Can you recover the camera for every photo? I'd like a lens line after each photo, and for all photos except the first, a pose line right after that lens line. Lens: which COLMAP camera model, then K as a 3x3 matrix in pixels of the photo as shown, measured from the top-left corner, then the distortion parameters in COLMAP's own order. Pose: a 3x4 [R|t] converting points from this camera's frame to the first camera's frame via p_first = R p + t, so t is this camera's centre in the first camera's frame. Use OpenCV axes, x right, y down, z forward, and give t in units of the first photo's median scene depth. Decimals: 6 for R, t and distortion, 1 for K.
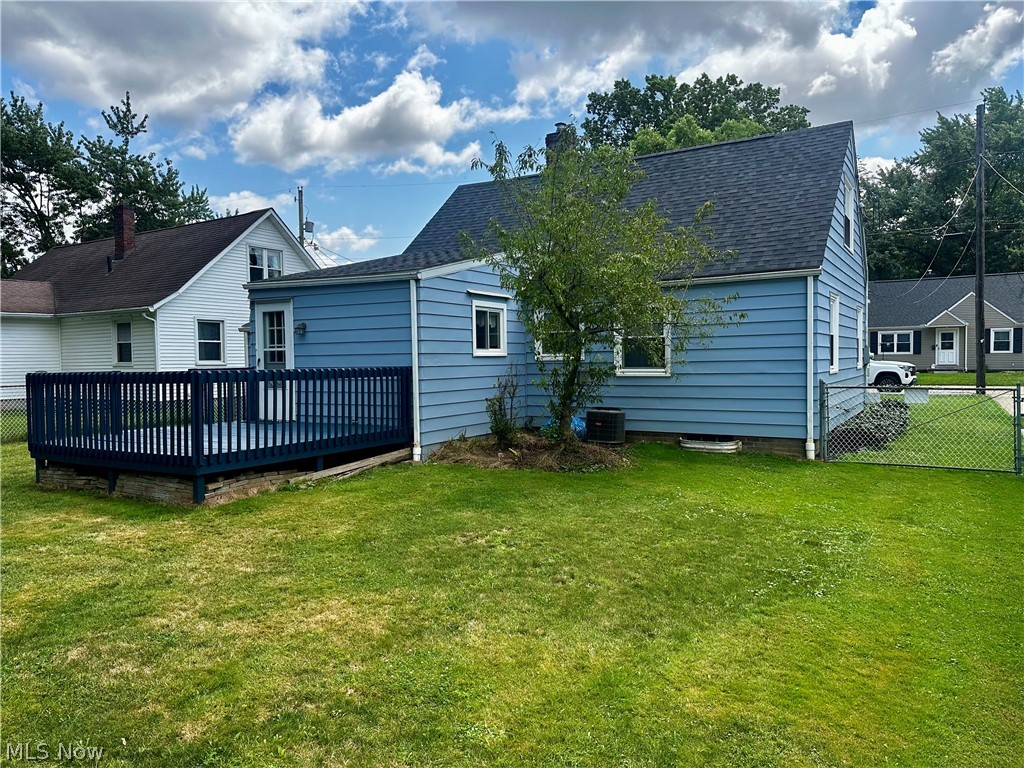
lens RADIAL K [[722.7, 0, 509.4], [0, 722.7, 374.9], [0, 0, 1]] dist [0.011850, -0.029660]
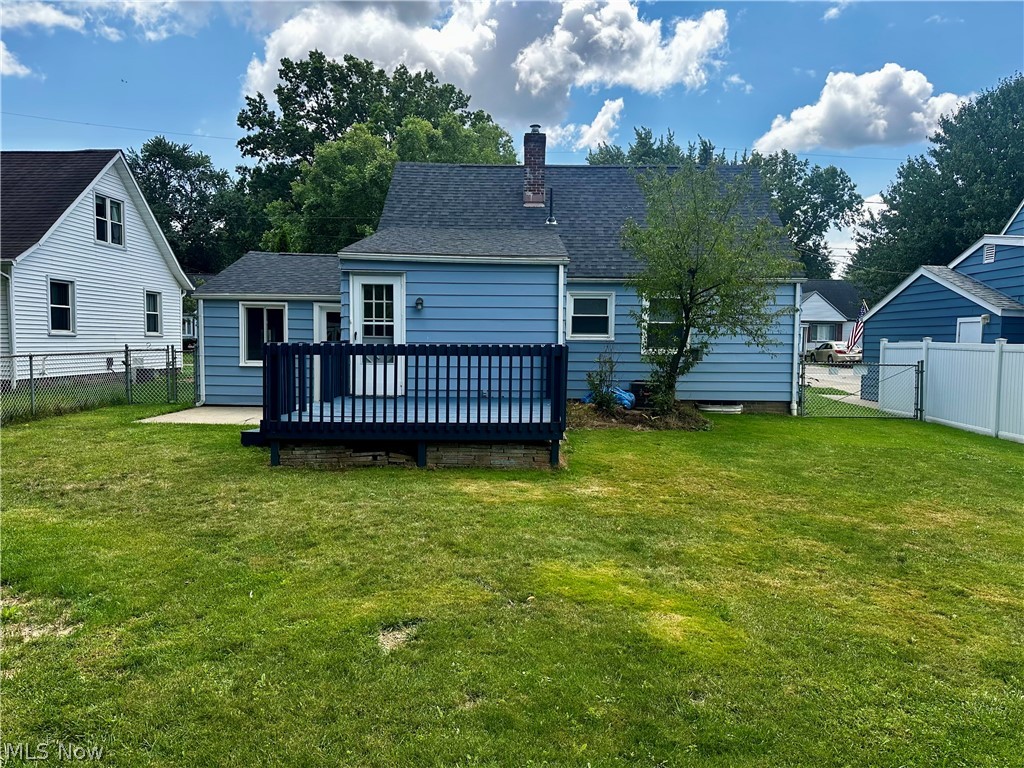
lens RADIAL K [[722.7, 0, 510.8], [0, 722.7, 389.1], [0, 0, 1]] dist [0.011850, -0.029660]
pose [[0.858414, -0.011036, 0.512838, -0.673523], [-0.012561, 0.999016, 0.042525, 0.010223], [-0.512803, -0.042946, 0.857432, 0.062882]]
